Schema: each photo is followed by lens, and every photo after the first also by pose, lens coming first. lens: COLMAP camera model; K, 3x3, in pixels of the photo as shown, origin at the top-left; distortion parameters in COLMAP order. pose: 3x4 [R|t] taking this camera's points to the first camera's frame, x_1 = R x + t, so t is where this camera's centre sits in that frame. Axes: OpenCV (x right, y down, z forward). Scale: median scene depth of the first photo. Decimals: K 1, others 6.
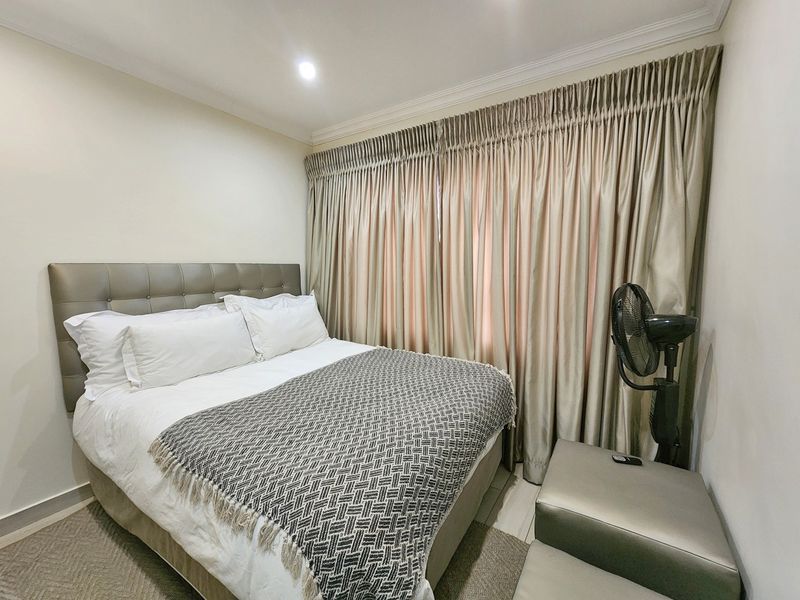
lens RADIAL K [[328.2, 0, 400.0], [0, 328.2, 300.0], [0, 0, 1]] dist [0.001000, -0.000349]
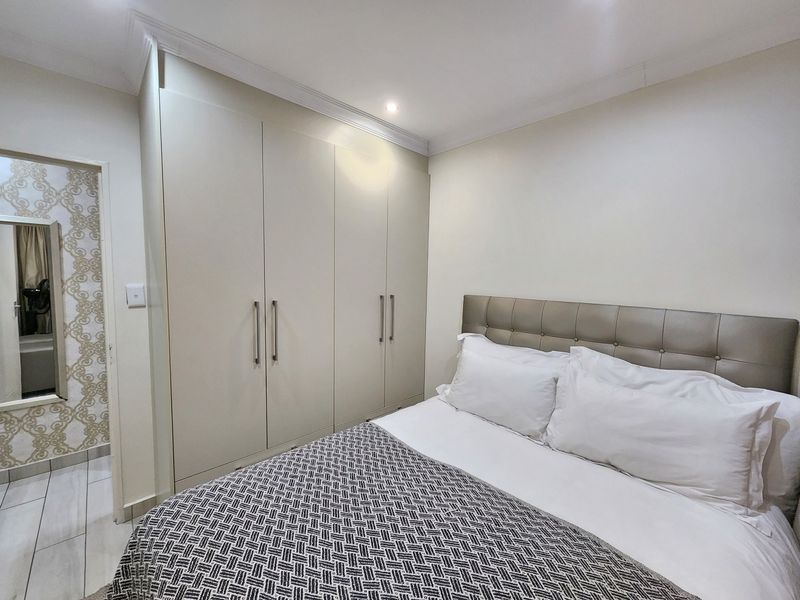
lens RADIAL K [[329.7, 0, 398.9], [0, 329.7, 300.0], [0, 0, 1]] dist [0.001809, 0.000176]
pose [[-0.246565, 0.091810, -0.964768, 0.327858], [-0.109030, 0.986555, 0.121748, -0.180329], [0.962974, 0.135207, -0.233240, 0.807790]]
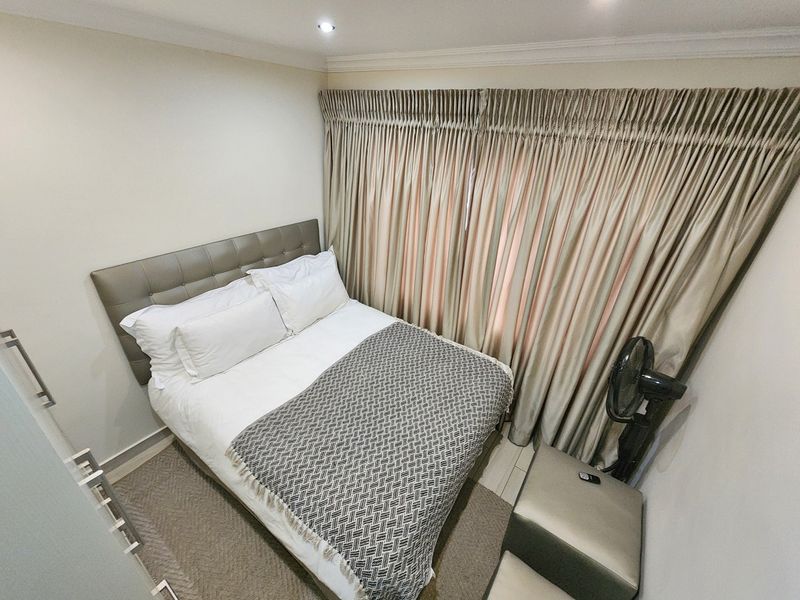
lens RADIAL K [[329.7, 0, 398.9], [0, 329.7, 300.0], [0, 0, 1]] dist [0.001809, 0.000176]
pose [[0.997923, 0.063735, -0.009318, -0.056407], [-0.055619, 0.925587, 0.374427, -0.364588], [0.032489, -0.373131, 0.927210, 0.017327]]
